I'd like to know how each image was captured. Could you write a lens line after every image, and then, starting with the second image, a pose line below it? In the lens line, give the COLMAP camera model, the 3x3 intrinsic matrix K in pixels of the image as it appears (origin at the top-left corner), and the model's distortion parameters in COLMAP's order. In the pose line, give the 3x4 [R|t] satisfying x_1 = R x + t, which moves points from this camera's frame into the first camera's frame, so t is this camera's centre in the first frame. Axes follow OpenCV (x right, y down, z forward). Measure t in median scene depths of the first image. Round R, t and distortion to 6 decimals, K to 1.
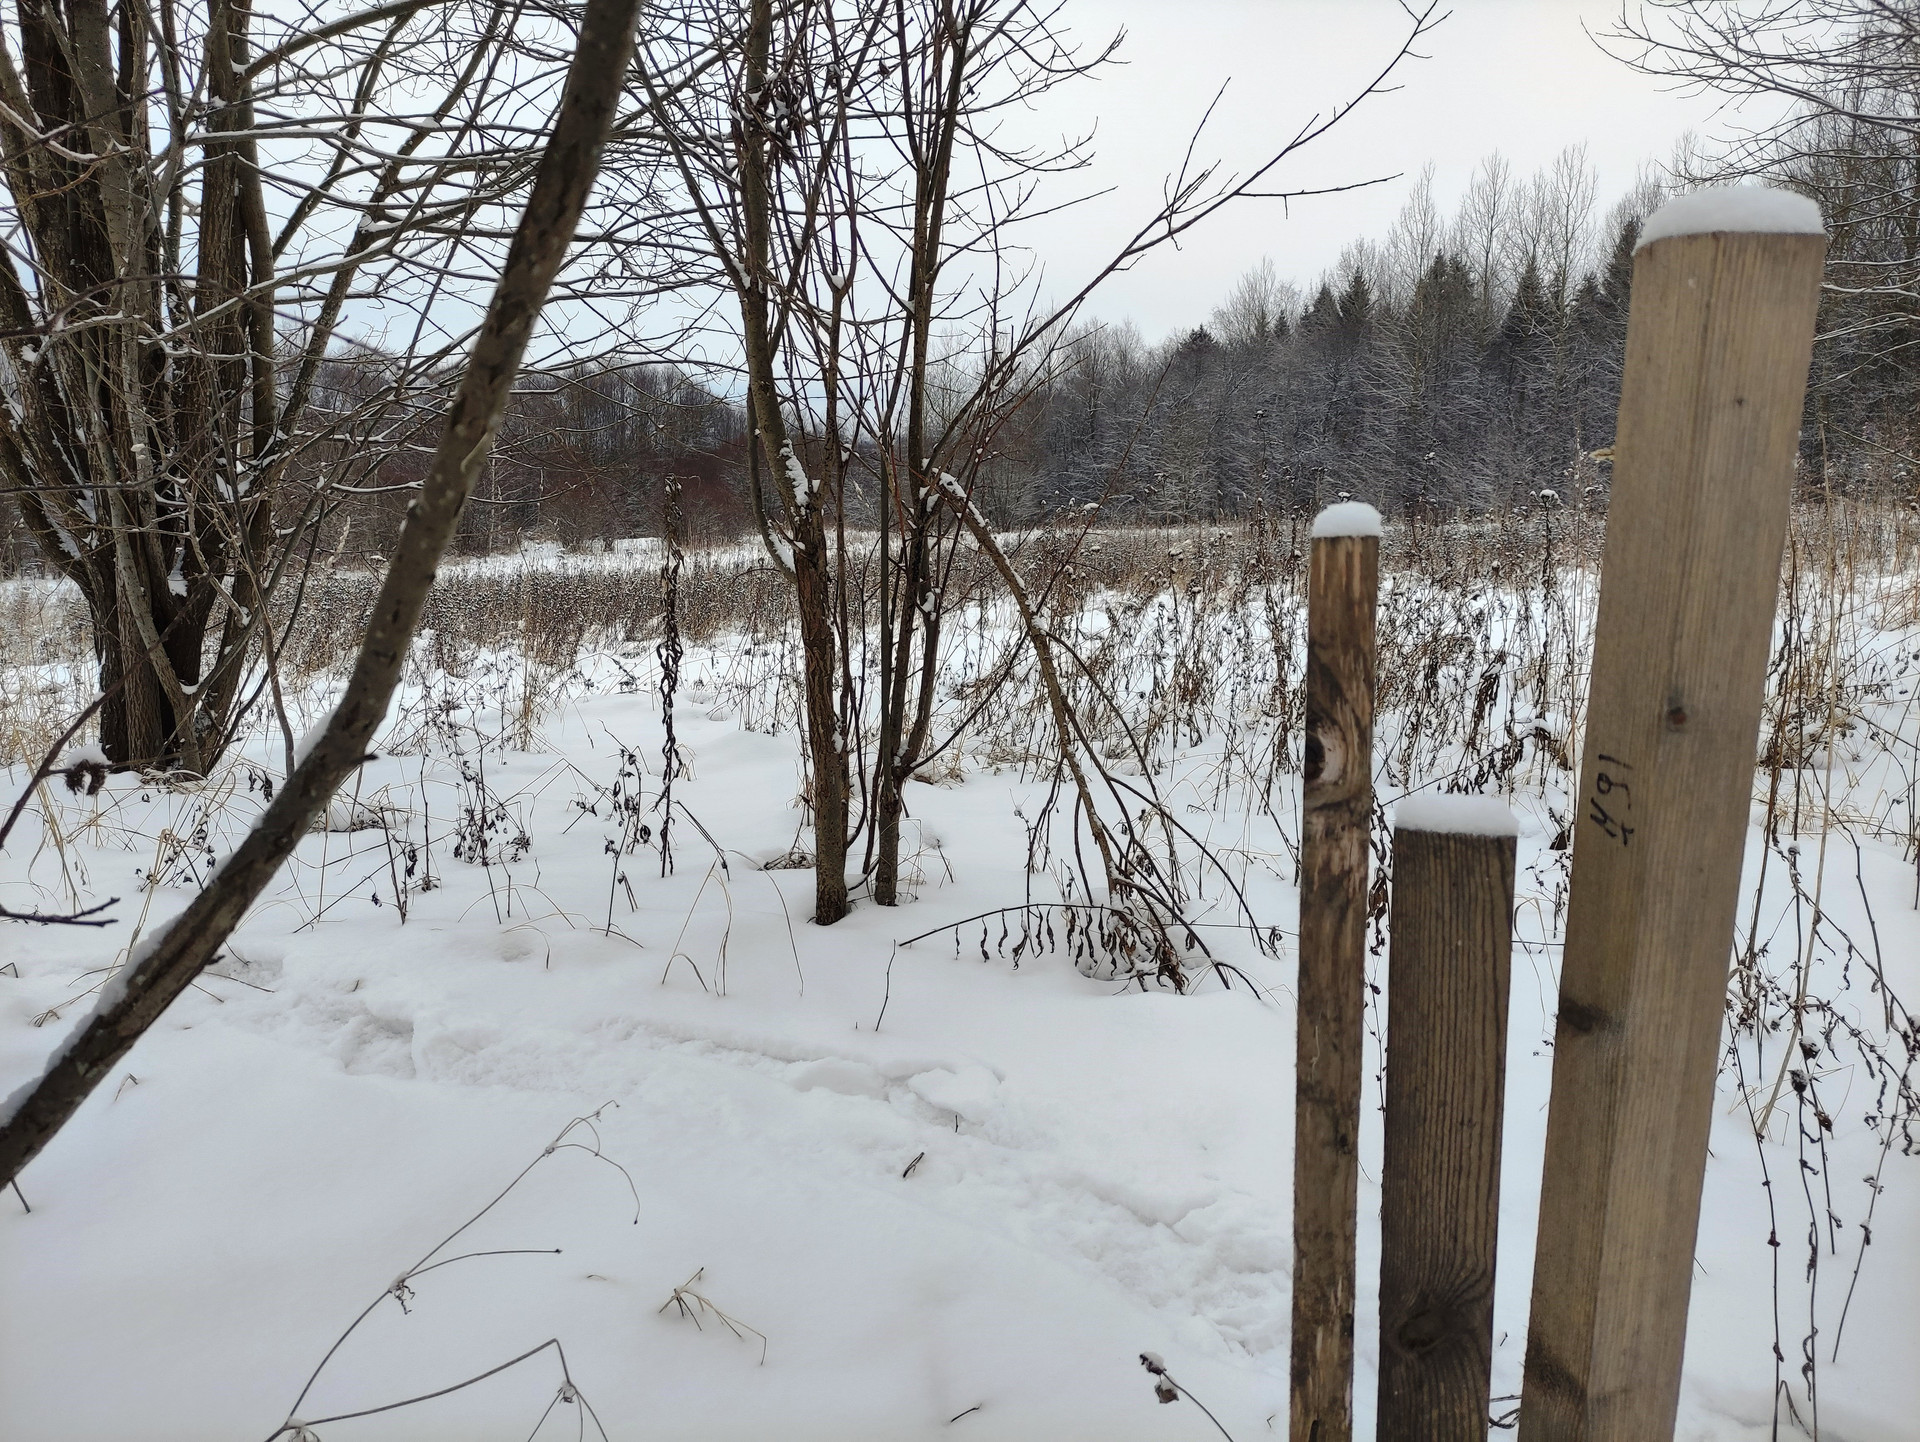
lens RADIAL K [[1378.1, 0, 960.0], [0, 1378.1, 721.0], [0, 0, 1]] dist [0.050775, -0.002165]
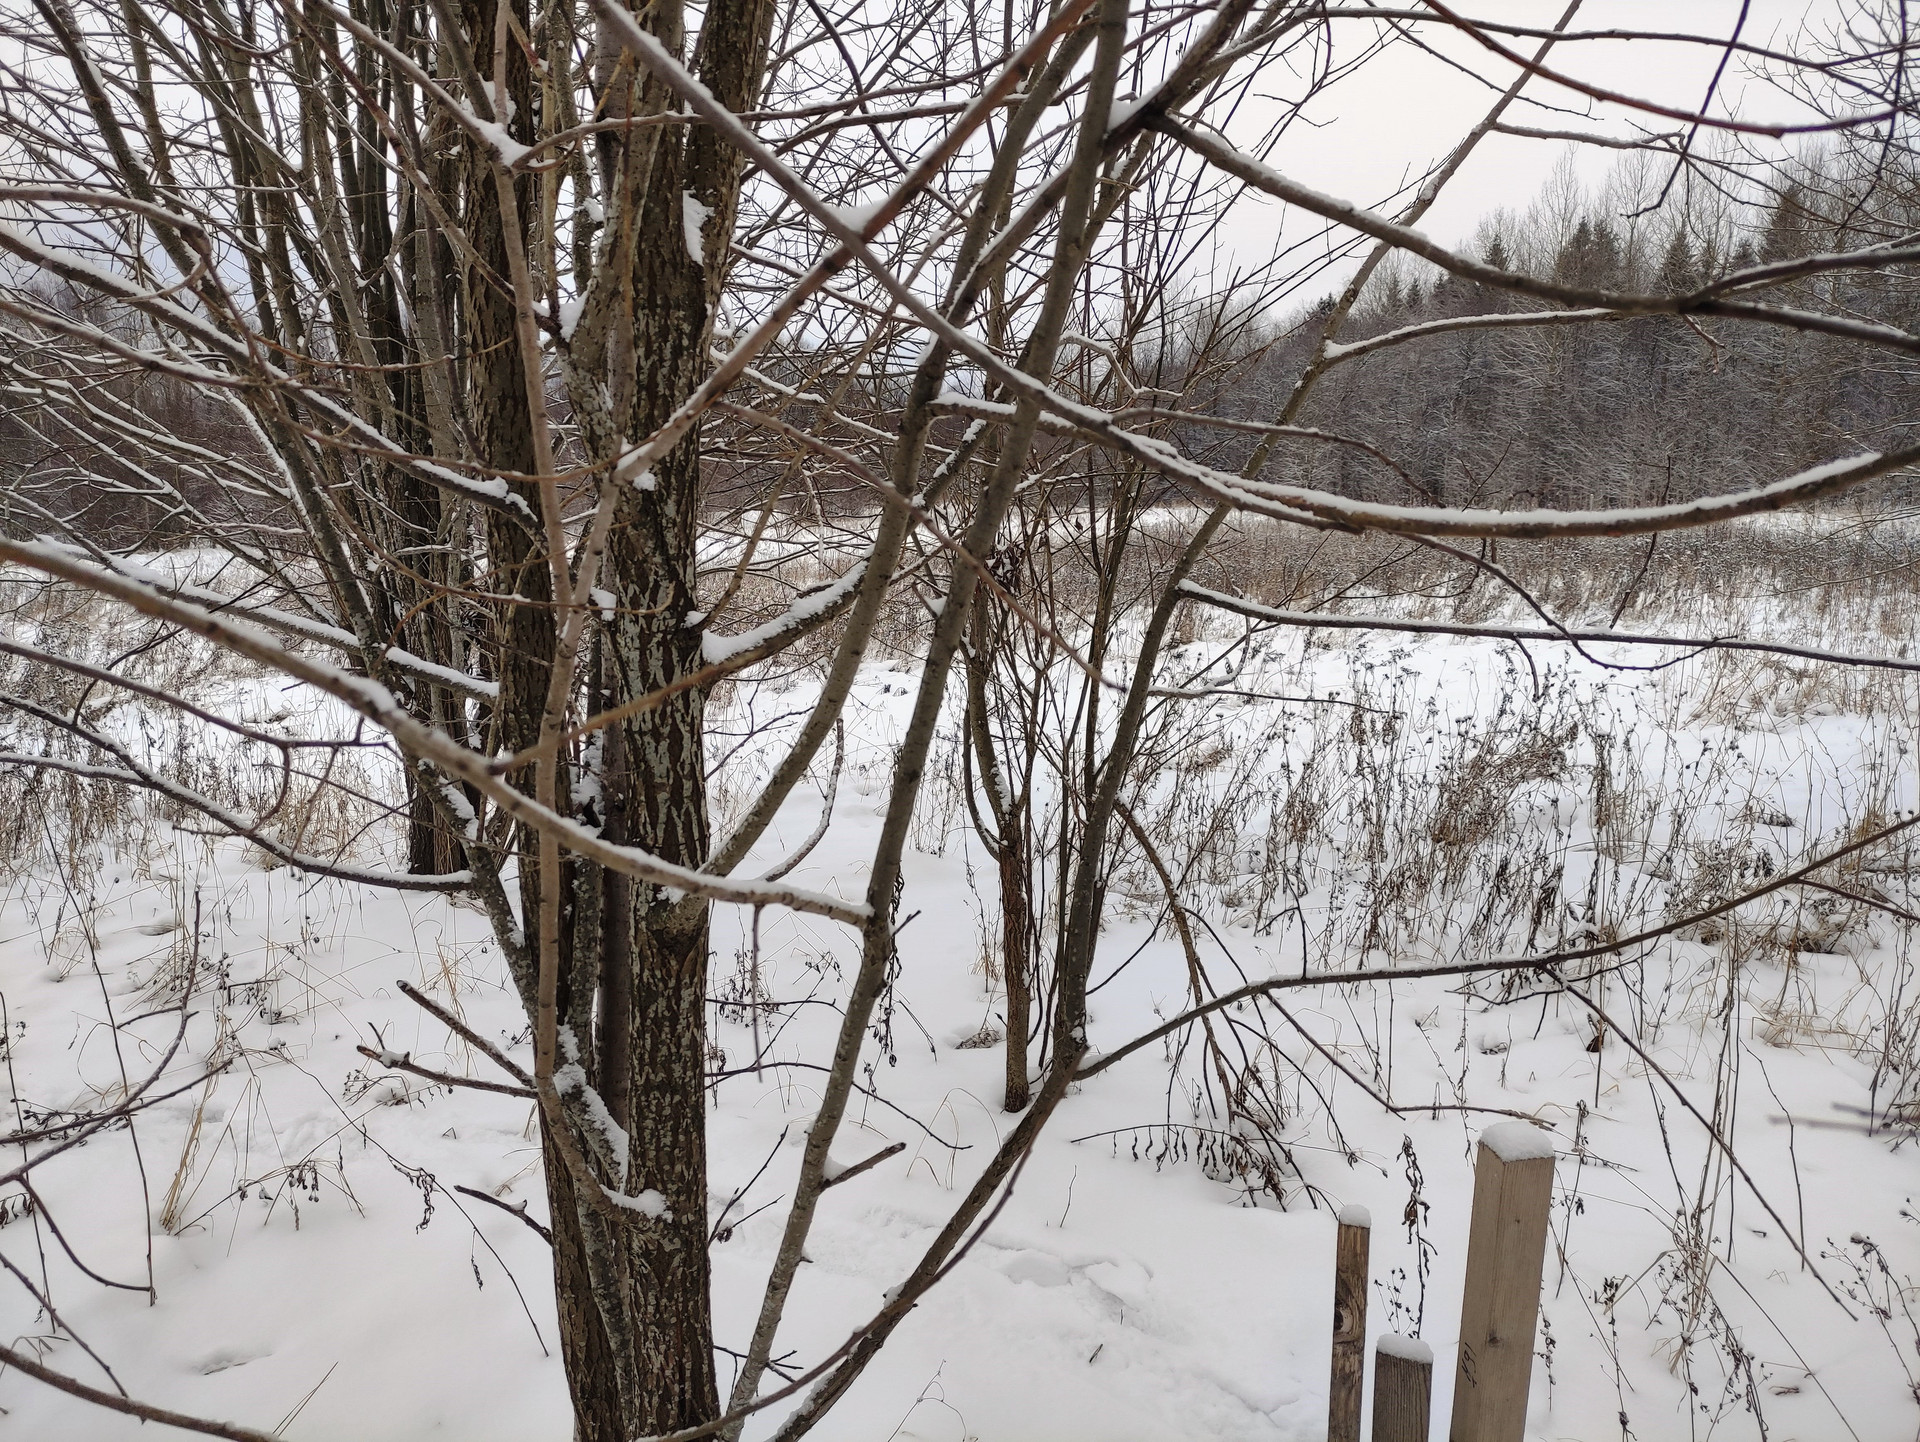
lens RADIAL K [[1376.8, 0, 965.0], [0, 1376.8, 720.2], [0, 0, 1]] dist [0.056563, -0.038525]
pose [[0.996772, 0.025168, -0.076231, -0.058021], [-0.023344, 0.999422, 0.024715, -0.301421], [0.076809, -0.022855, 0.996784, -0.379174]]
